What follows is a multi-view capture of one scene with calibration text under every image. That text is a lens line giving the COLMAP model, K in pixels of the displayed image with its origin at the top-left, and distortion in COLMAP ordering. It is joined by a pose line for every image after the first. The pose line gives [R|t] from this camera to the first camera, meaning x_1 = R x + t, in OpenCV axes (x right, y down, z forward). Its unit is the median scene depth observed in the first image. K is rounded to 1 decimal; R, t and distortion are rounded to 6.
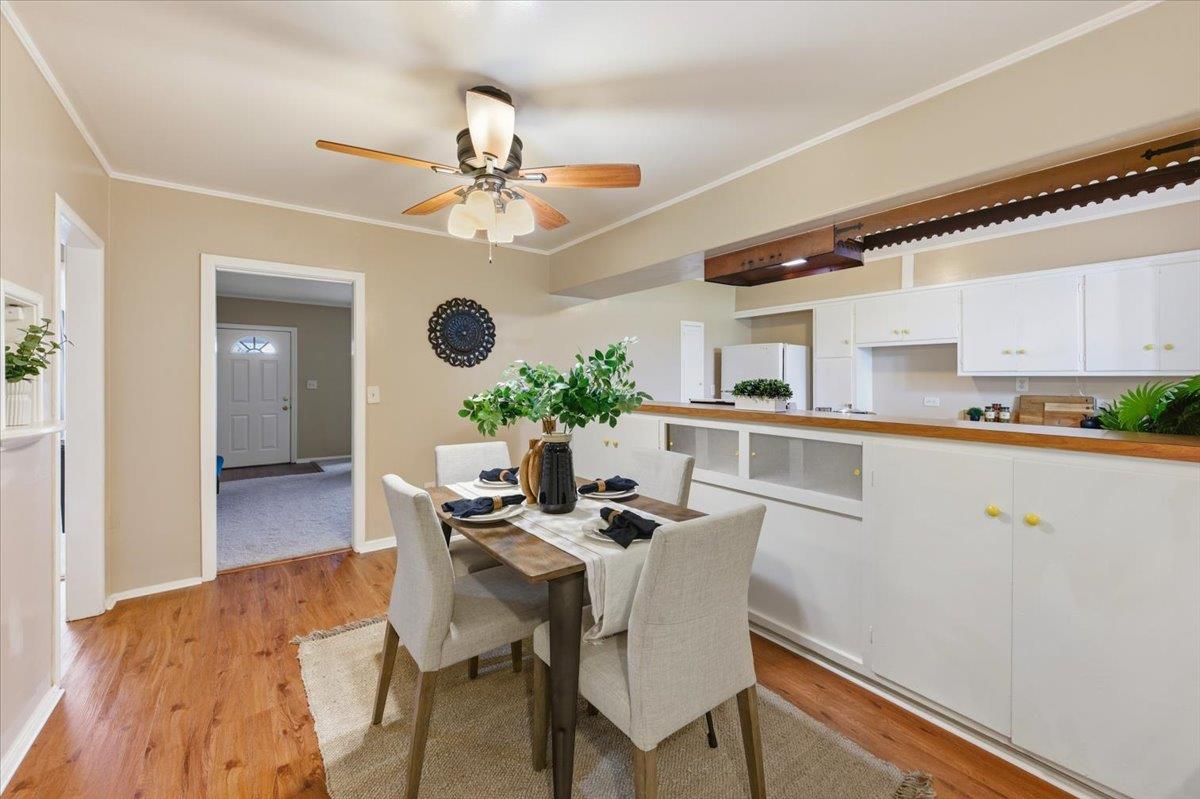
lens RADIAL K [[481.8, 0, 599.6], [0, 481.8, 377.8], [0, 0, 1]] dist [0.000565, 0.000058]
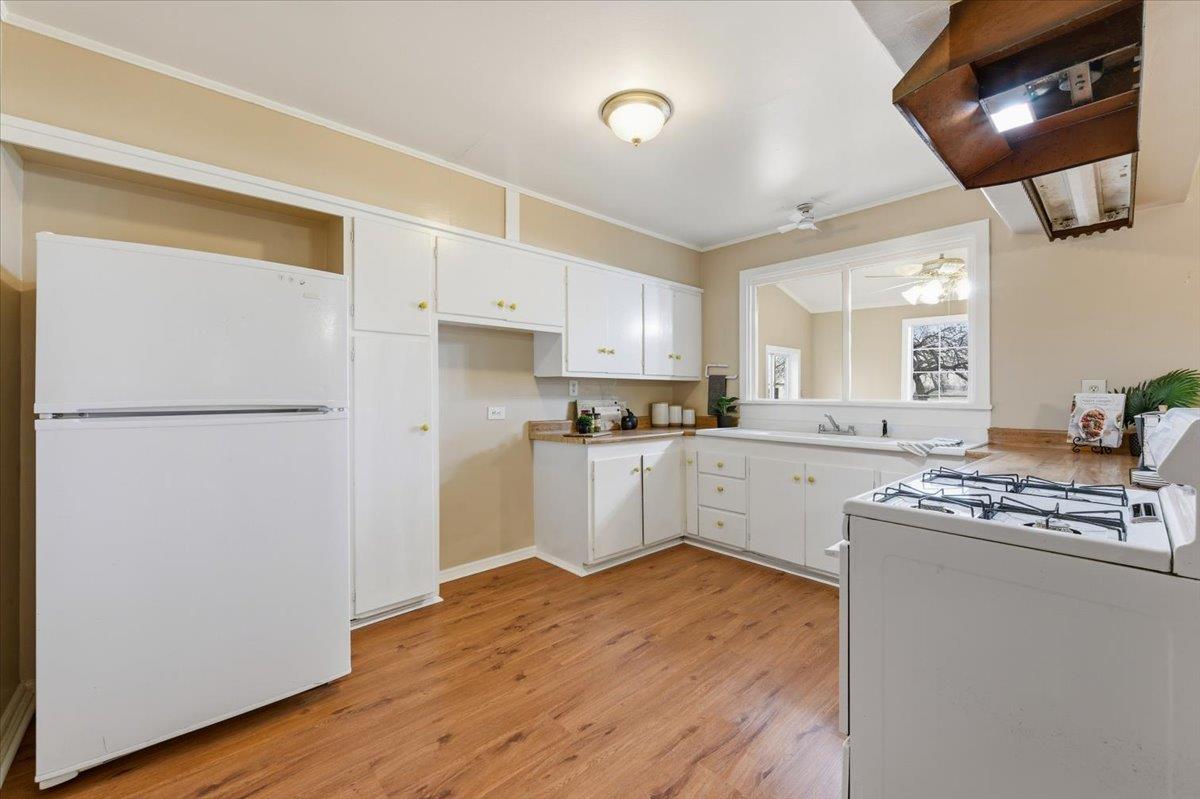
lens RADIAL K [[474.0, 0, 600.0], [0, 474.0, 399.5], [0, 0, 1]] dist [0.000185, 0.000018]
pose [[-0.095741, -0.006513, 0.995385, -0.020066], [0.002921, 0.999972, 0.006824, 0.028560], [-0.995402, 0.003561, -0.095719, 1.016771]]
